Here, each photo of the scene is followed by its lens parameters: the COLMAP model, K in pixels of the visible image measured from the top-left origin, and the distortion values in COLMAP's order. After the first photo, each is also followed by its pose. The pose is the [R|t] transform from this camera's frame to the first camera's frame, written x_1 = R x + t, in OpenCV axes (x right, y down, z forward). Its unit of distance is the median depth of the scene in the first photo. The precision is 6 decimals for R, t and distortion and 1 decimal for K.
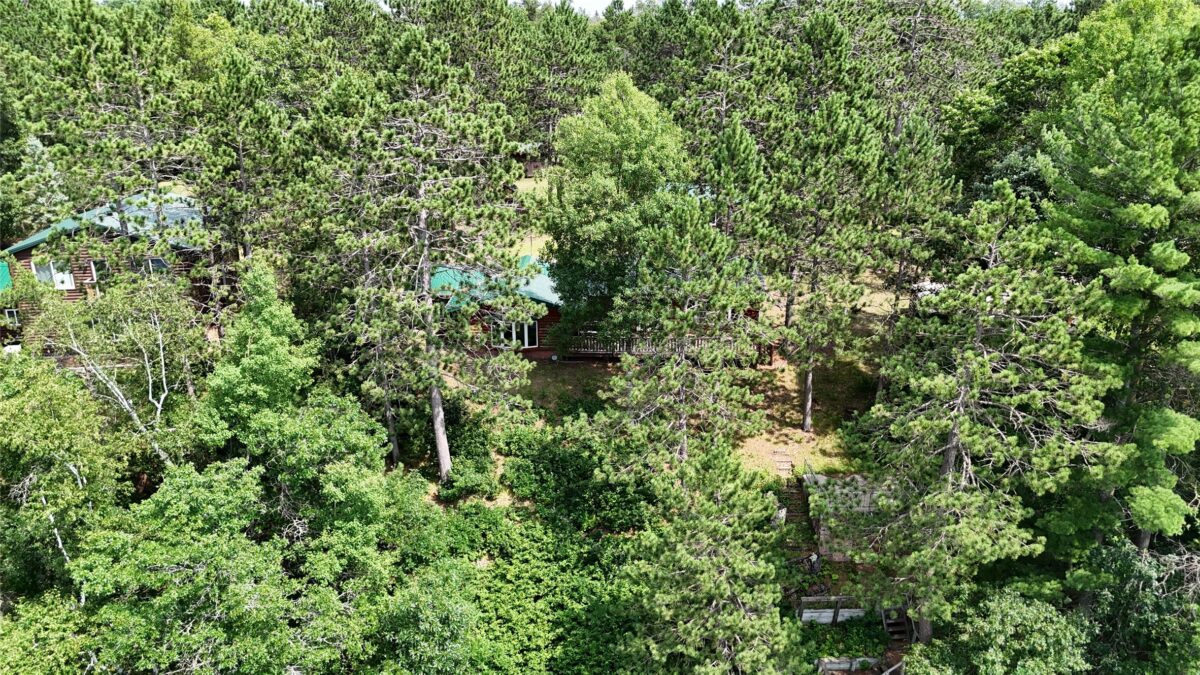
lens RADIAL K [[873.0, 0, 609.3], [0, 873.0, 326.7], [0, 0, 1]] dist [0.080993, -0.073414]
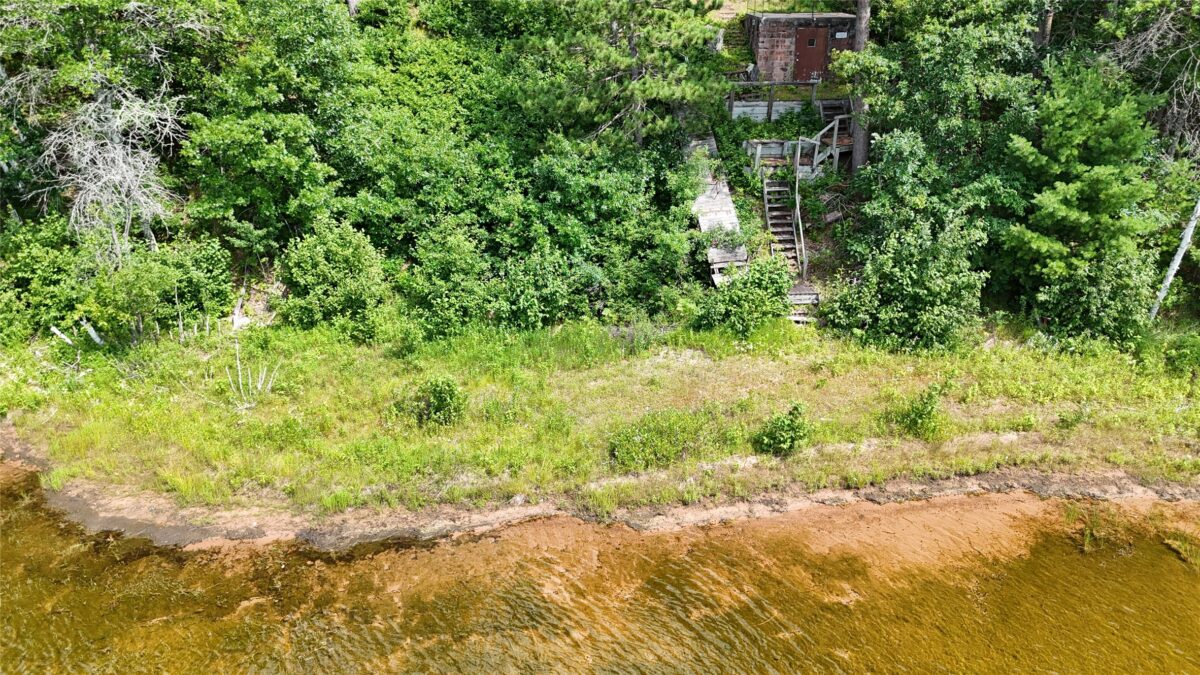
lens RADIAL K [[873.0, 0, 605.7], [0, 873.0, 337.3], [0, 0, 1]] dist [0.080993, -0.073414]
pose [[0.999960, 0.007626, -0.004748, 0.088550], [-0.007232, 0.996919, 0.078099, 0.473022], [0.005329, -0.078061, 0.996934, 0.067433]]
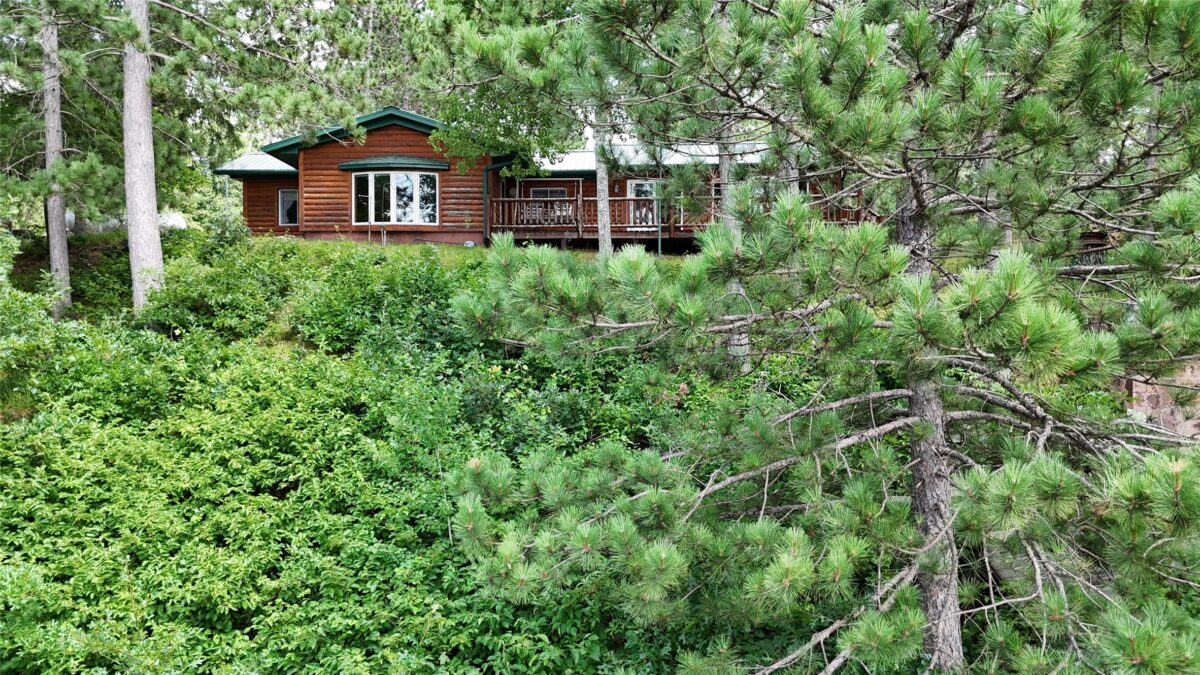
lens RADIAL K [[873.0, 0, 601.6], [0, 873.0, 344.9], [0, 0, 1]] dist [0.080993, -0.073414]
pose [[0.999839, 0.004595, -0.017352, 0.035772], [-0.010110, 0.942934, -0.332826, 0.348542], [0.014833, 0.332948, 0.942828, 0.678270]]
